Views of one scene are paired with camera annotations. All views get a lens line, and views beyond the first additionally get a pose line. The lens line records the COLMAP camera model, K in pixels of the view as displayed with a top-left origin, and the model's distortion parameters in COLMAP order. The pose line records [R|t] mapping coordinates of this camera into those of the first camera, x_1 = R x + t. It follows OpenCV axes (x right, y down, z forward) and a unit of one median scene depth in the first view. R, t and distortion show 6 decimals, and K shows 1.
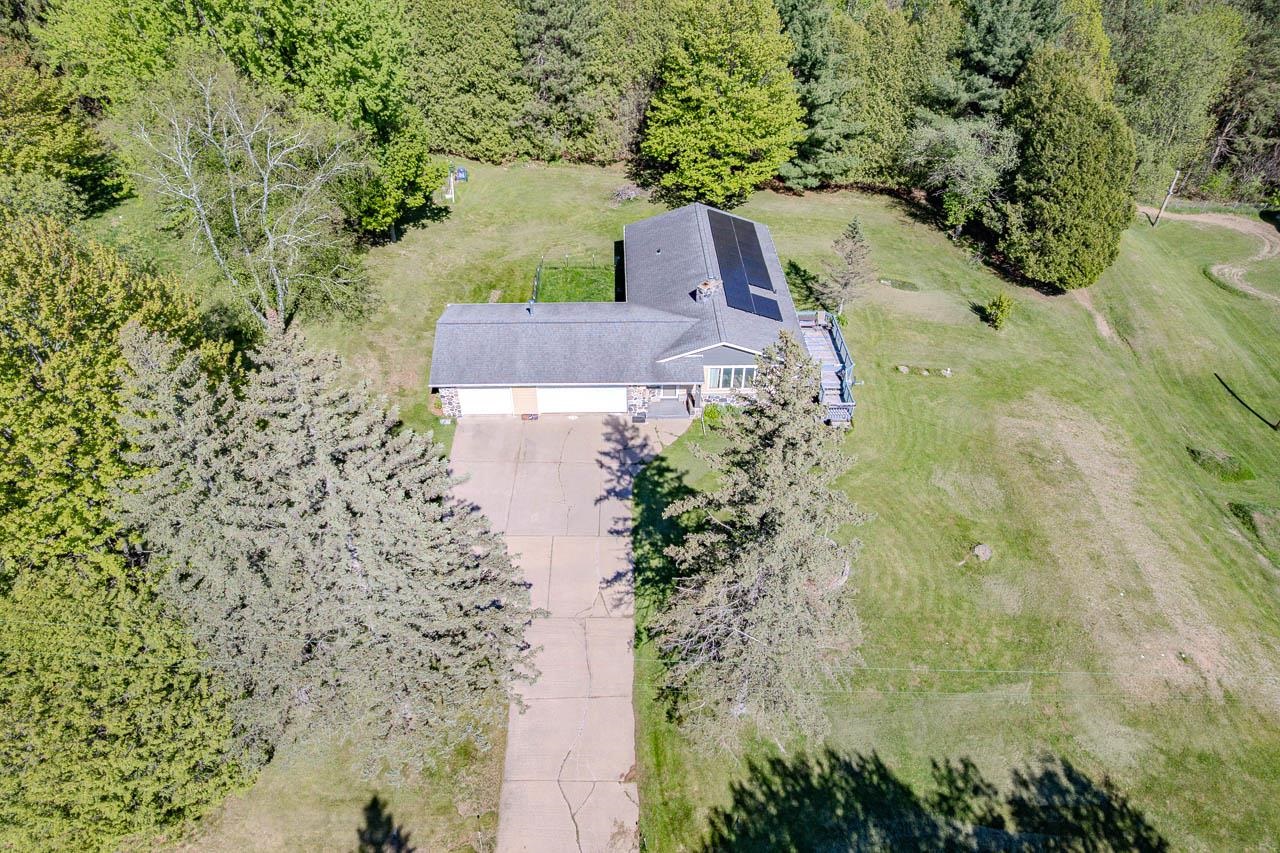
lens RADIAL K [[834.3, 0, 640.0], [0, 834.3, 426.5], [0, 0, 1]] dist [-0.080396, 0.081216]
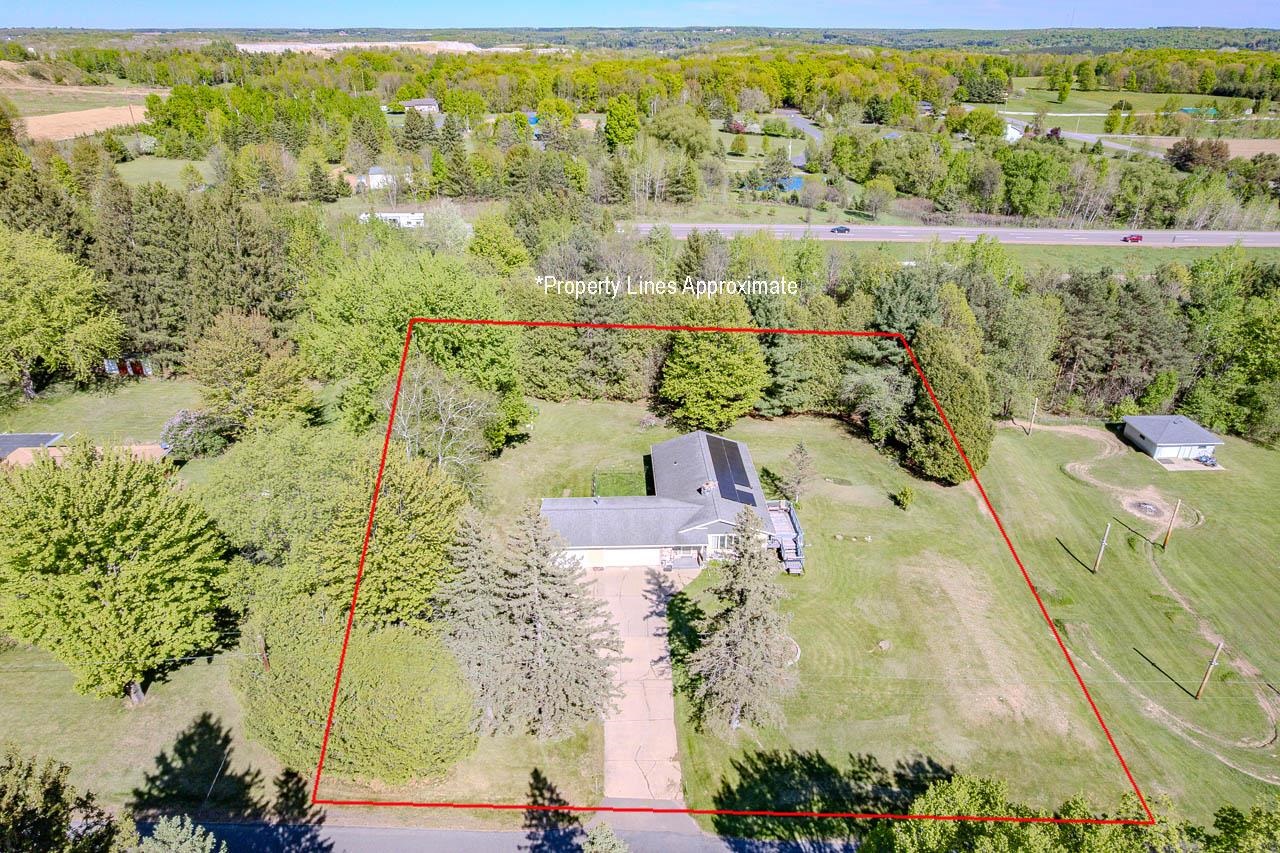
lens RADIAL K [[827.4, 0, 640.0], [0, 827.4, 426.5], [0, 0, 1]] dist [-0.032239, 0.002764]
pose [[0.999909, -0.012429, 0.005238, -0.044133], [0.013311, 0.971941, -0.234846, 0.072111], [-0.002172, 0.234894, 0.972018, -0.442168]]
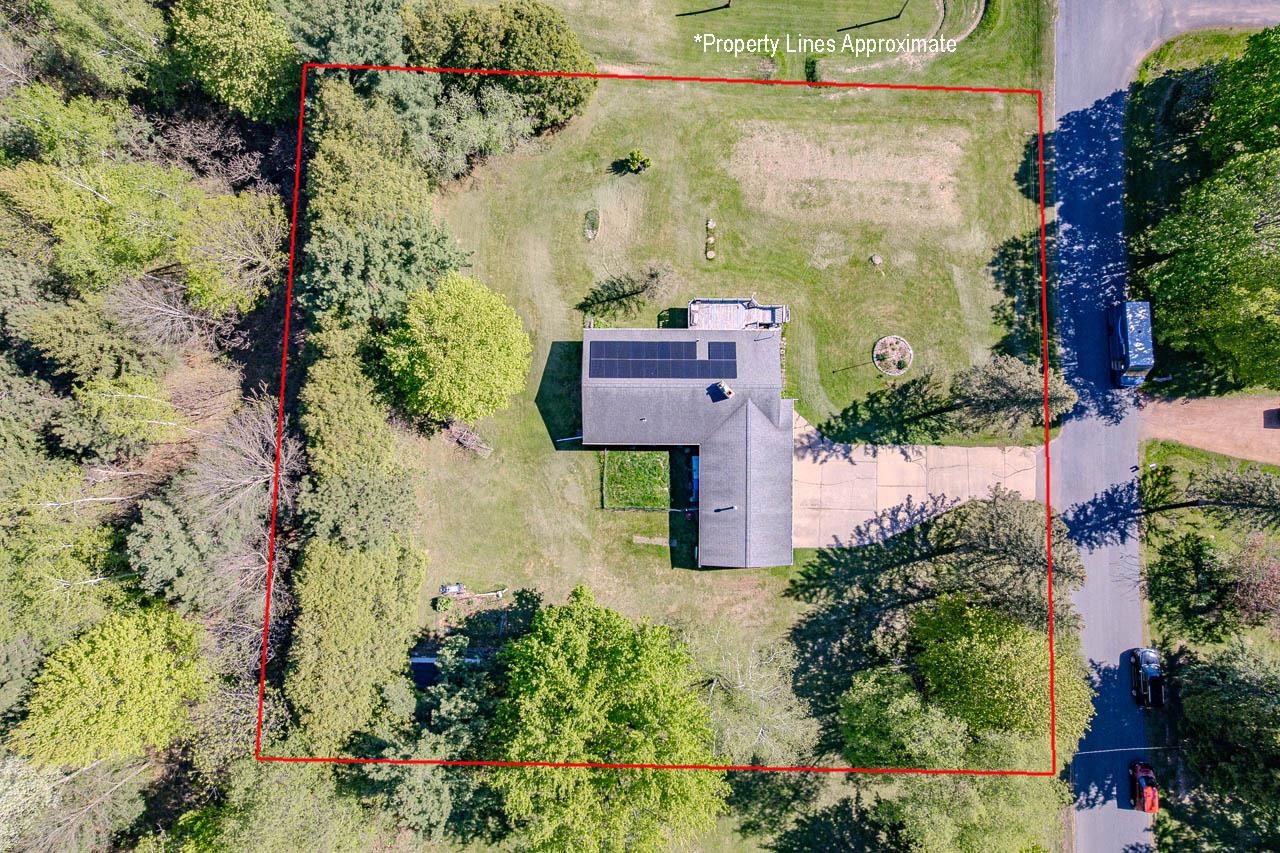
lens RADIAL K [[827.4, 0, 640.0], [0, 827.4, 426.5], [0, 0, 1]] dist [-0.032239, 0.002764]
pose [[0.038809, -0.999135, -0.014968, 0.026213], [0.639003, 0.013299, 0.769089, -1.090783], [-0.768224, -0.039412, 0.638966, 0.127604]]
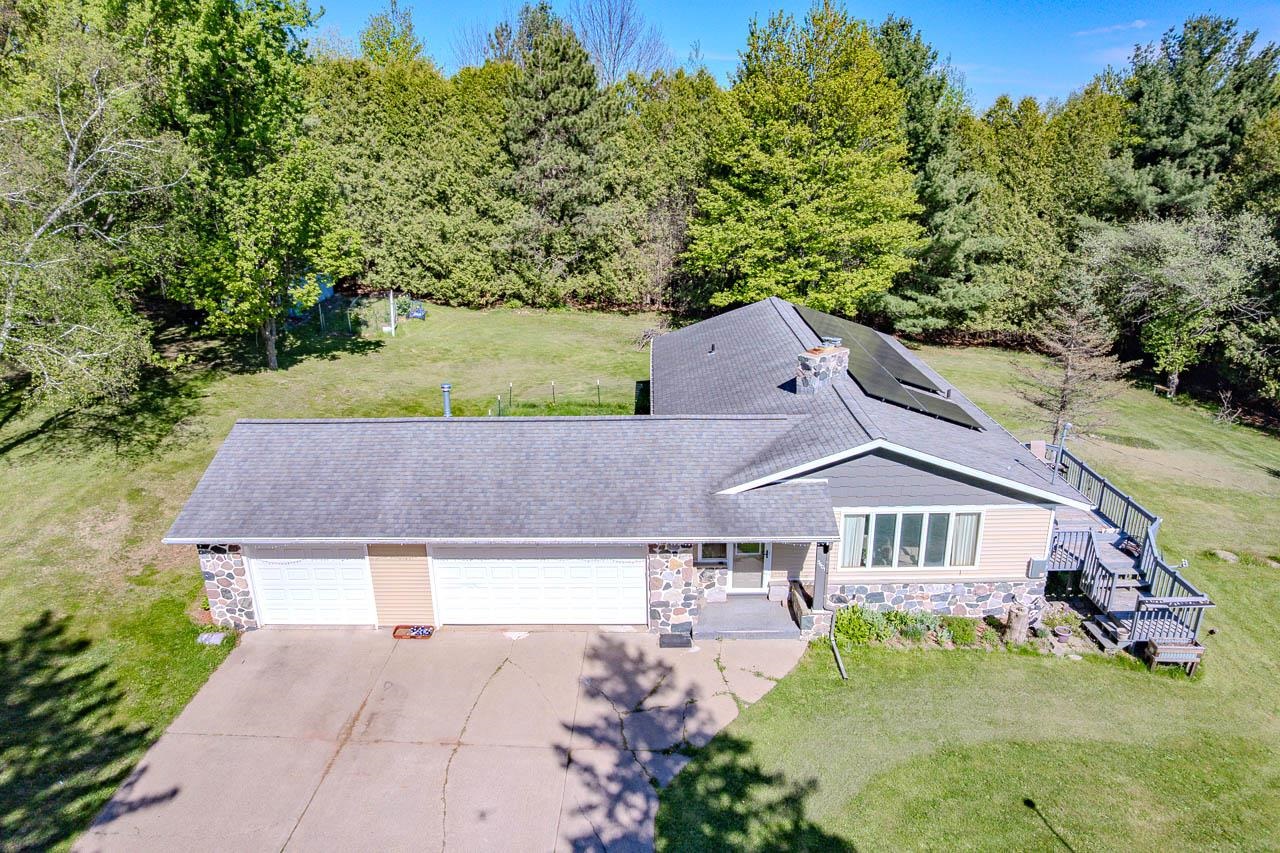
lens RADIAL K [[844.4, 0, 640.0], [0, 844.4, 426.5], [0, 0, 1]] dist [-0.080876, 0.076016]
pose [[0.998730, -0.008431, -0.049672, 0.001999], [-0.009639, 0.935716, -0.352623, 0.029058], [0.049452, 0.352654, 0.934446, 0.434153]]
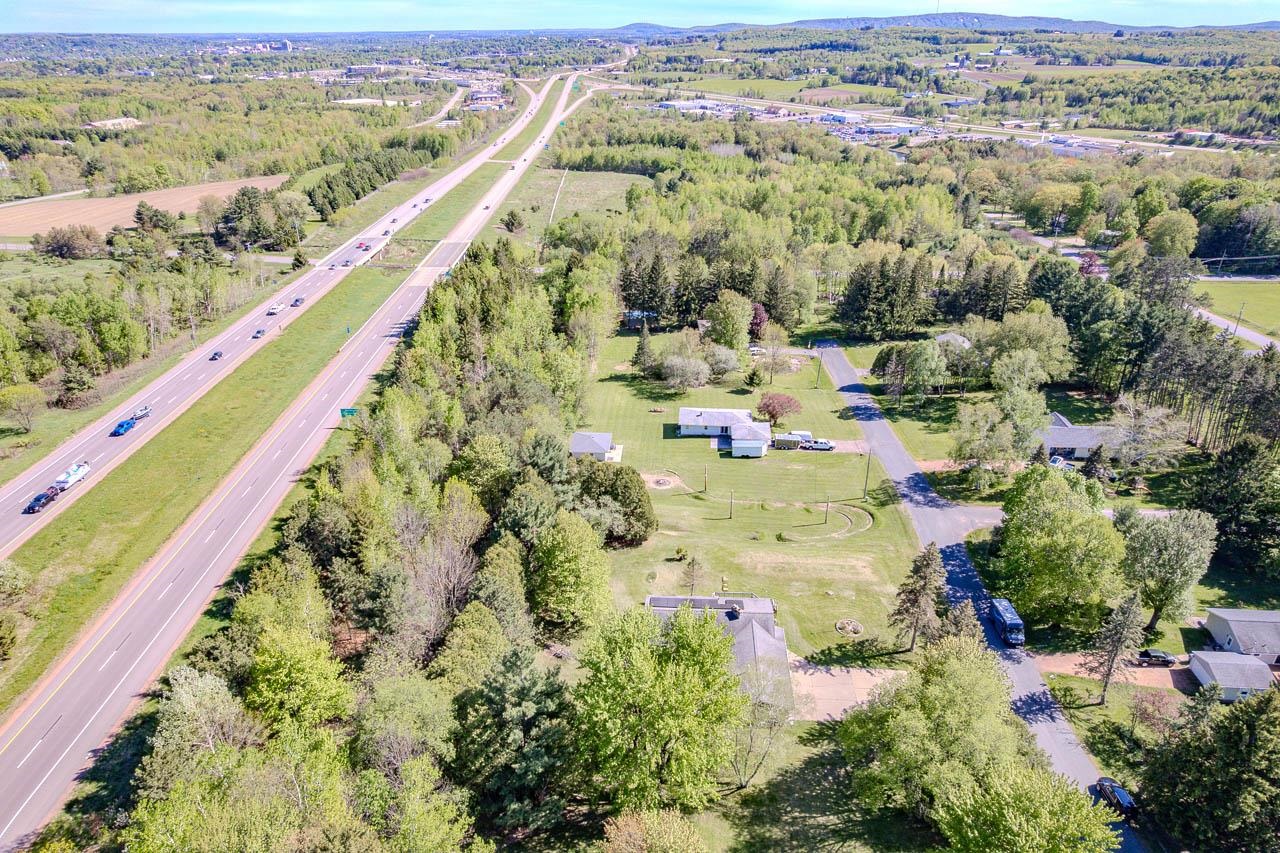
lens RADIAL K [[827.4, 0, 640.0], [0, 827.4, 426.5], [0, 0, 1]] dist [-0.032239, 0.002764]
pose [[0.087398, -0.453458, 0.886982, -1.360546], [0.644269, 0.704836, 0.296856, -1.076363], [-0.759789, 0.545510, 0.353750, 0.083727]]
